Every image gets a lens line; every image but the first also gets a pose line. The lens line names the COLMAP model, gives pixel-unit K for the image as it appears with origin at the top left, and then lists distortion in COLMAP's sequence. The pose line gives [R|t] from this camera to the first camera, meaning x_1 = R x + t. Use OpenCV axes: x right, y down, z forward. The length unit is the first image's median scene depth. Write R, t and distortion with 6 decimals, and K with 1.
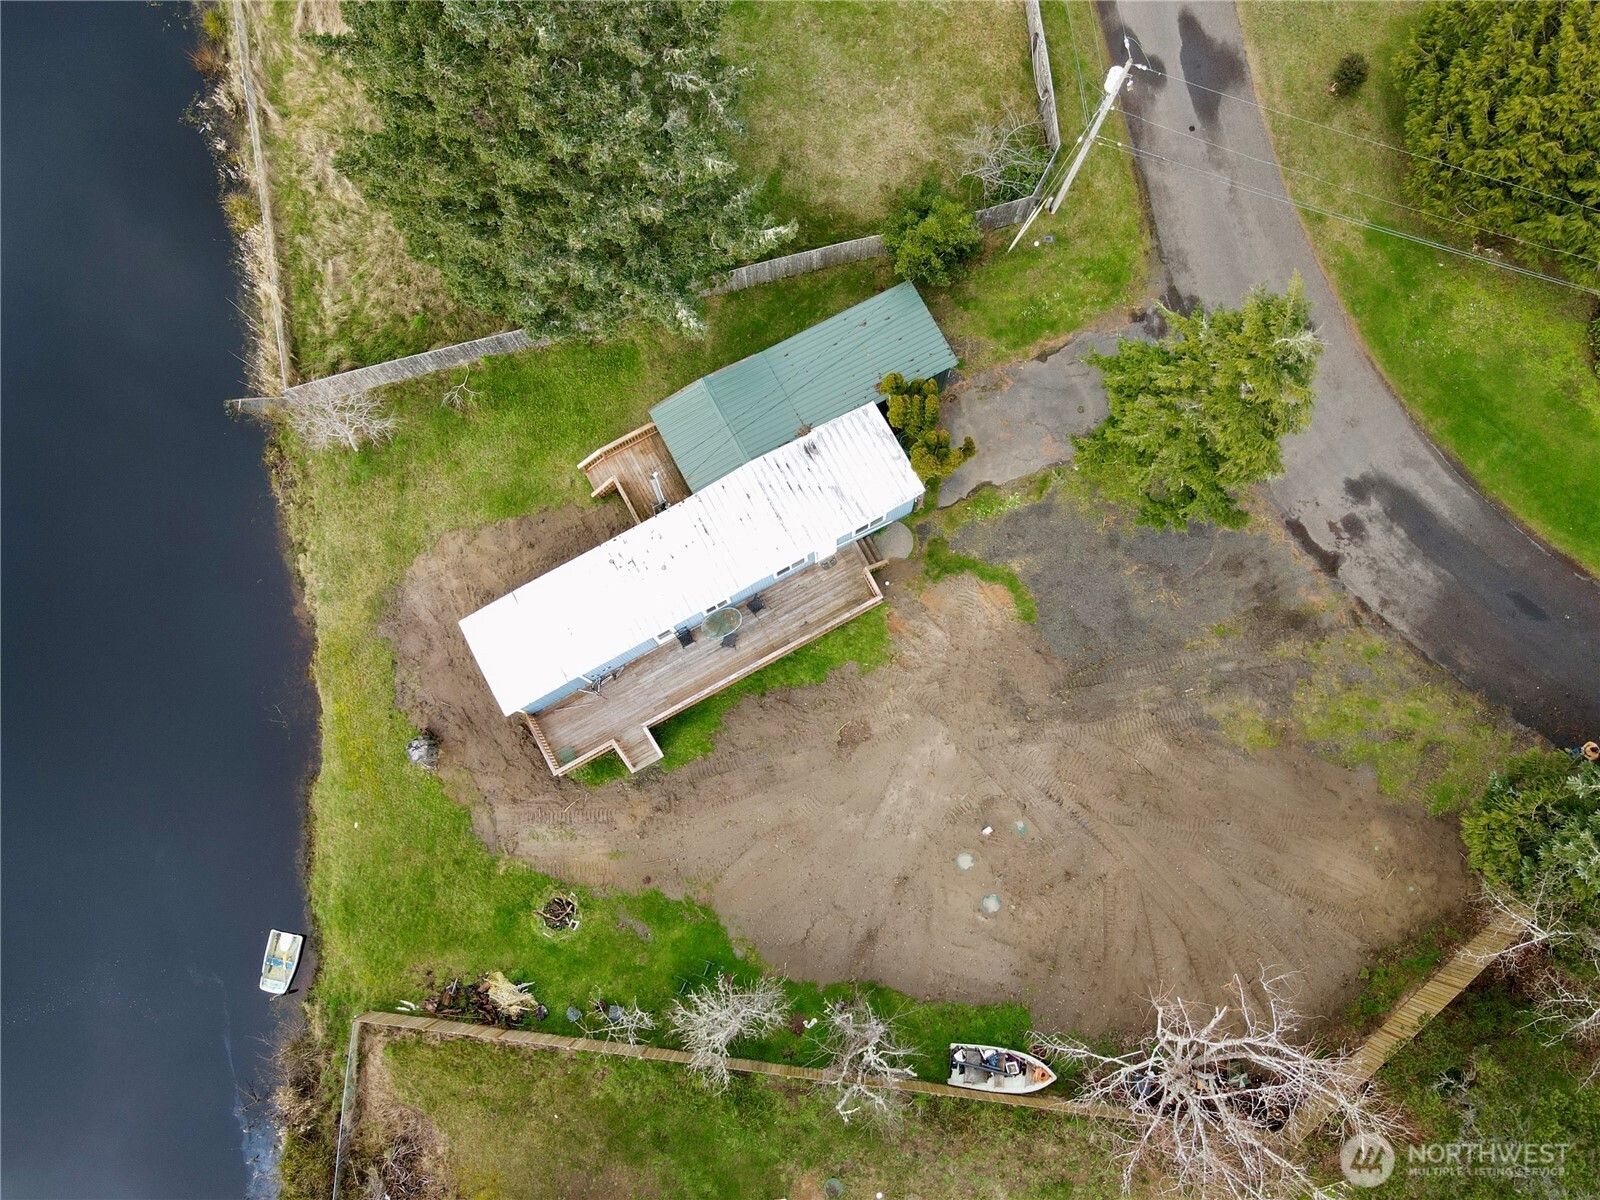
lens RADIAL K [[1172.3, 0, 796.5], [0, 1172.3, 605.1], [0, 0, 1]] dist [-0.013444, 0.057981]
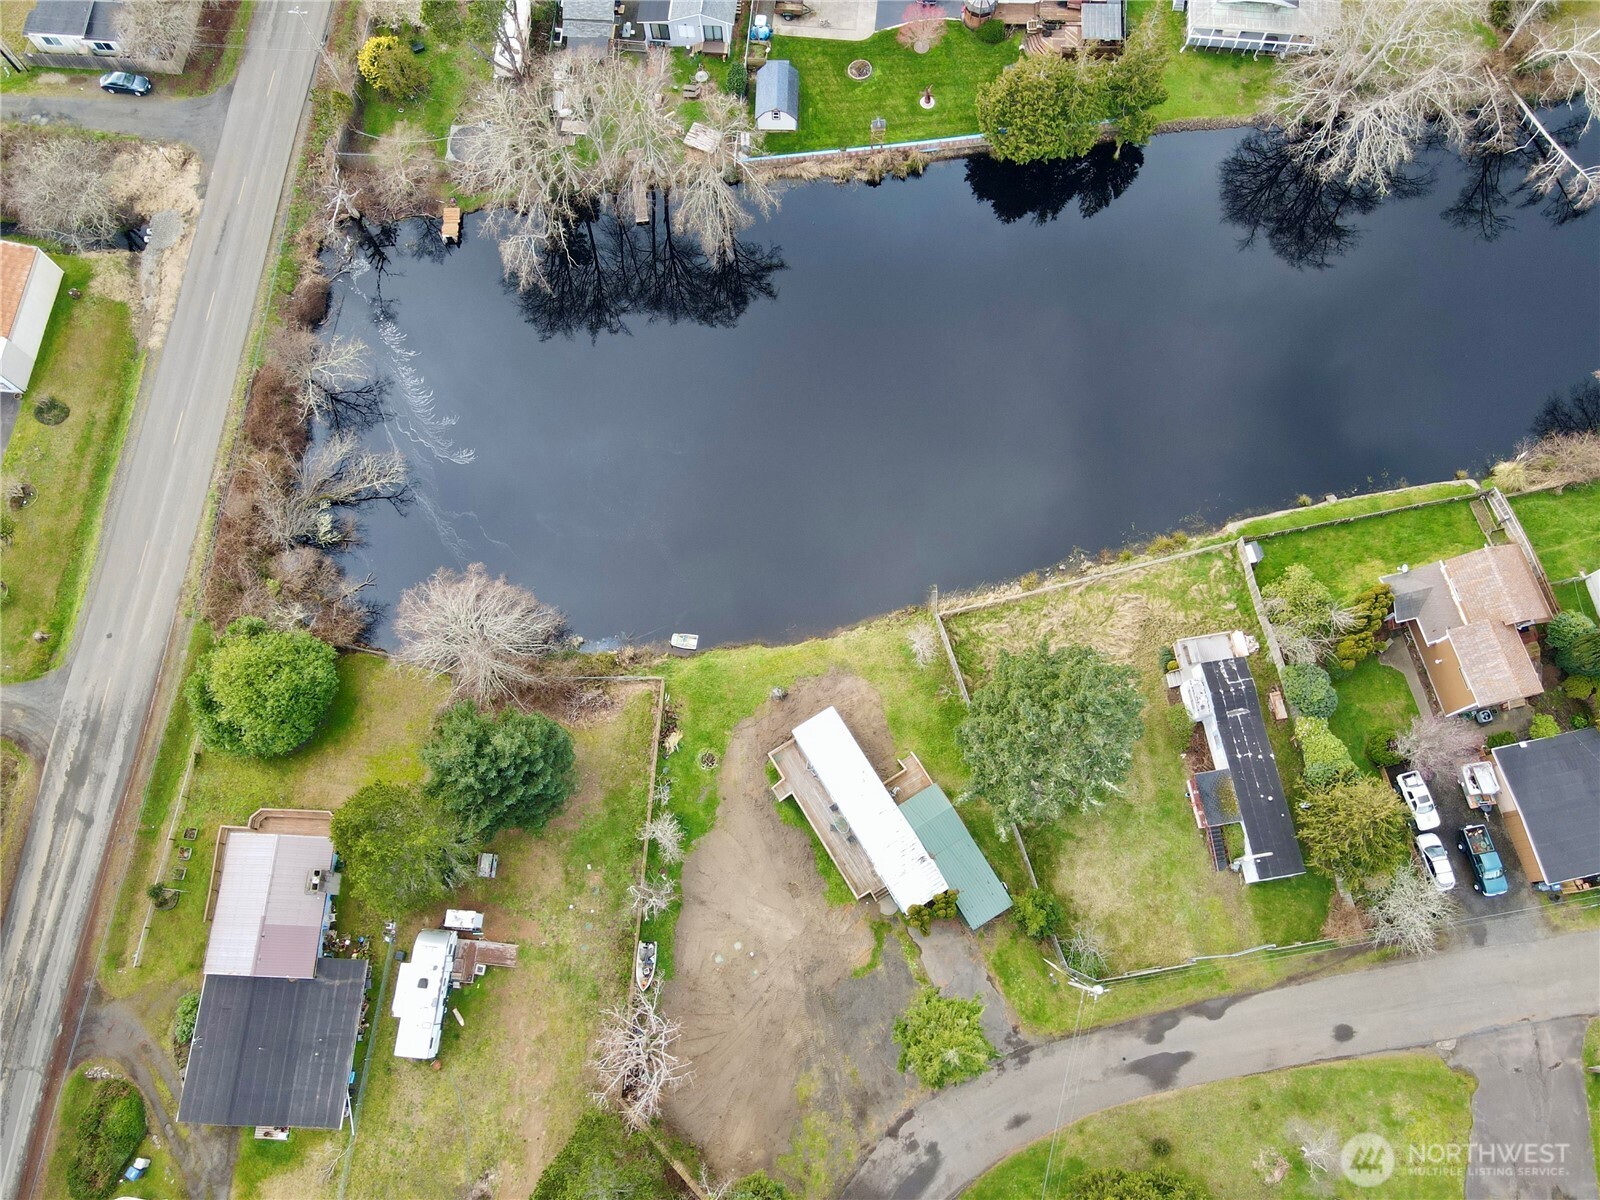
lens RADIAL K [[1143.7, 0, 820.7], [0, 1143.7, 650.2], [0, 0, 1]] dist [0.021178, 0.004197]
pose [[0.055469, 0.966673, -0.249934, 0.149574], [-0.984705, 0.094371, 0.146456, -0.282027], [0.165162, 0.237988, 0.957122, -1.084921]]
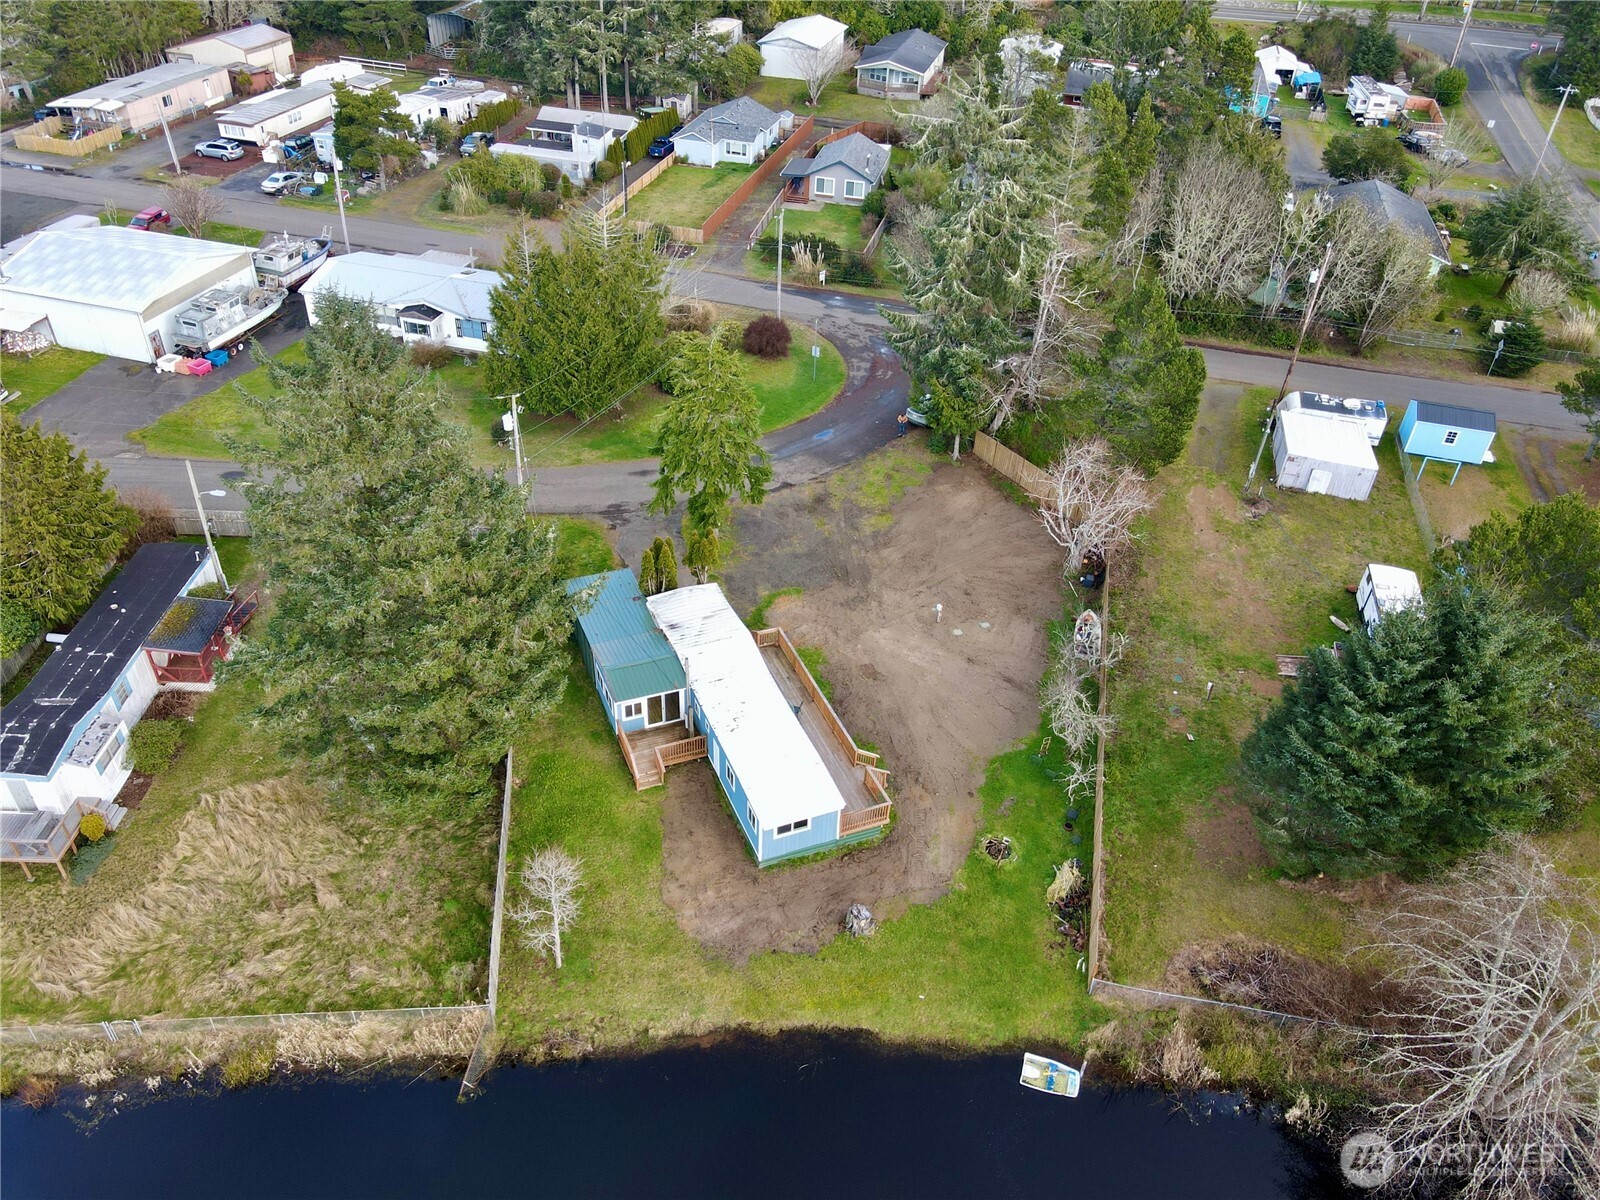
lens RADIAL K [[1174.2, 0, 798.5], [0, 1174.2, 603.4], [0, 0, 1]] dist [-0.000449, 0.030639]
pose [[0.109251, -0.587188, 0.802044, -1.043042], [0.971672, 0.233197, 0.038370, -0.046004], [-0.209565, 0.775132, 0.596031, 0.109518]]
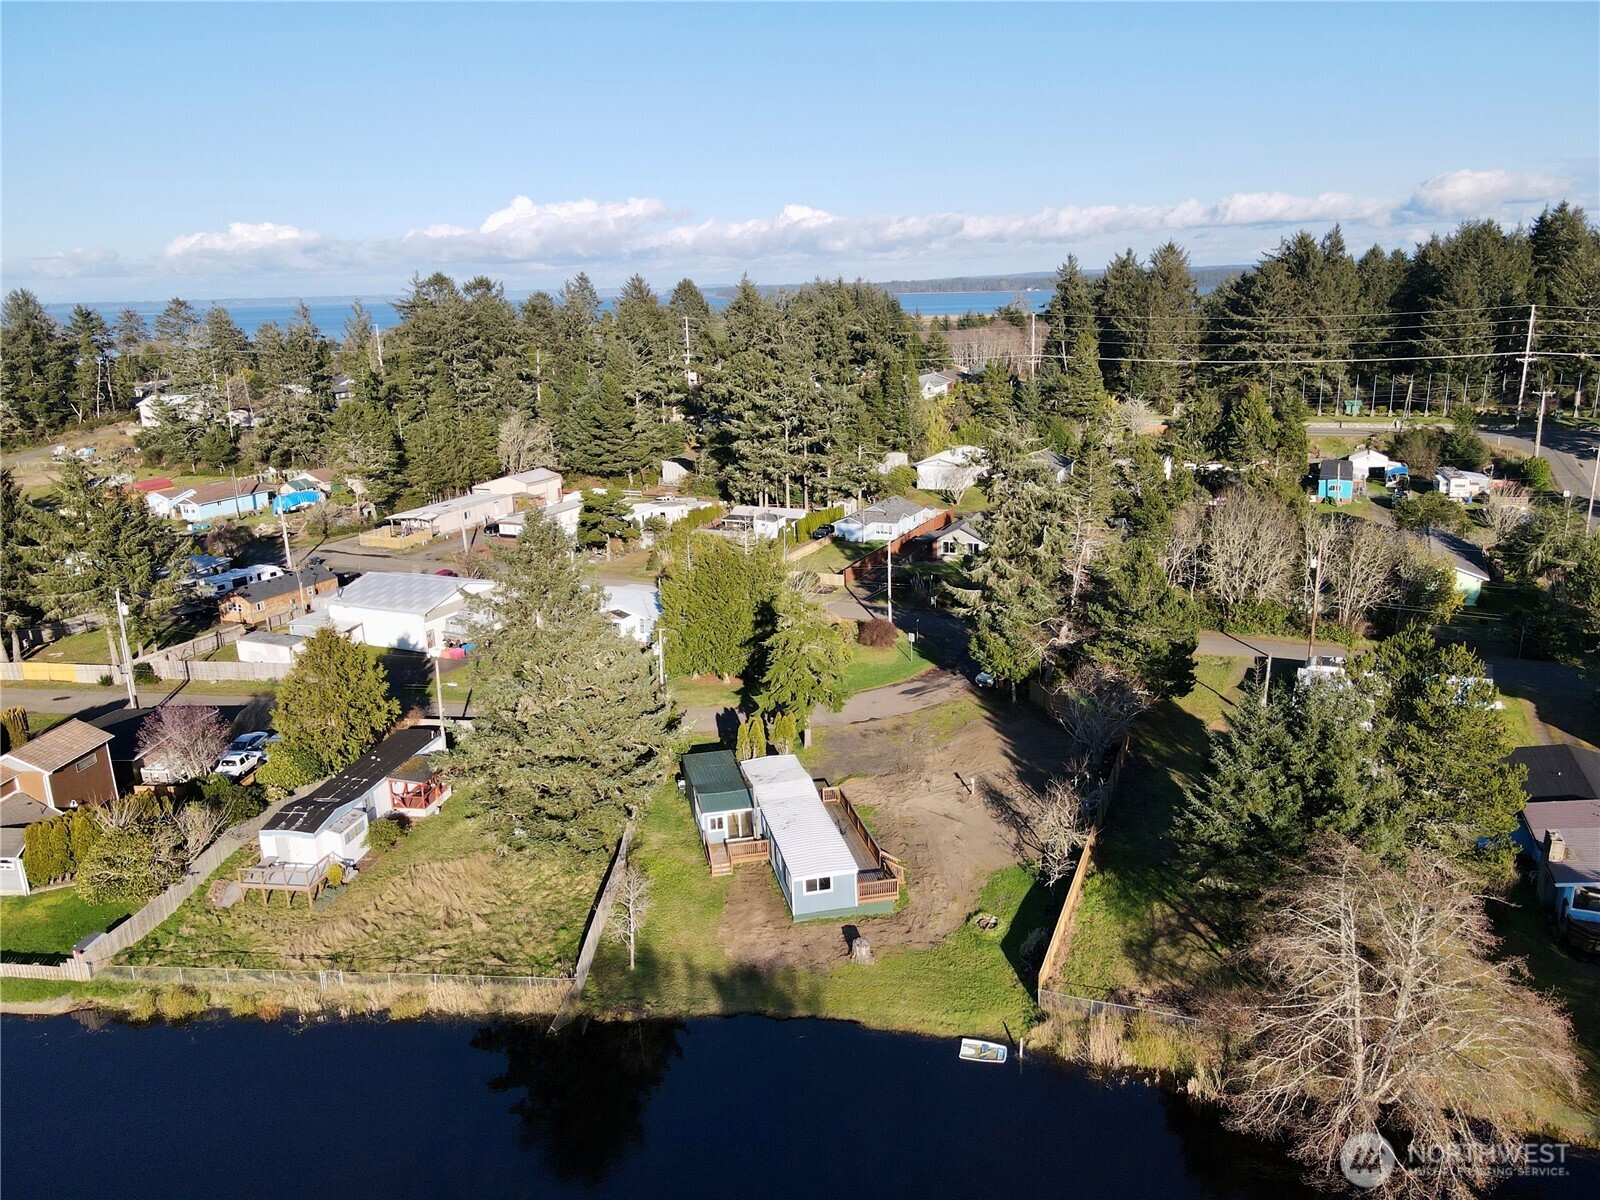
lens RADIAL K [[1172.3, 0, 796.5], [0, 1172.3, 605.1], [0, 0, 1]] dist [-0.013444, 0.057981]
pose [[0.281047, -0.255086, 0.925172, -1.556607], [0.950373, 0.208013, -0.231349, 0.290481], [-0.133434, 0.944278, 0.300889, 0.176800]]
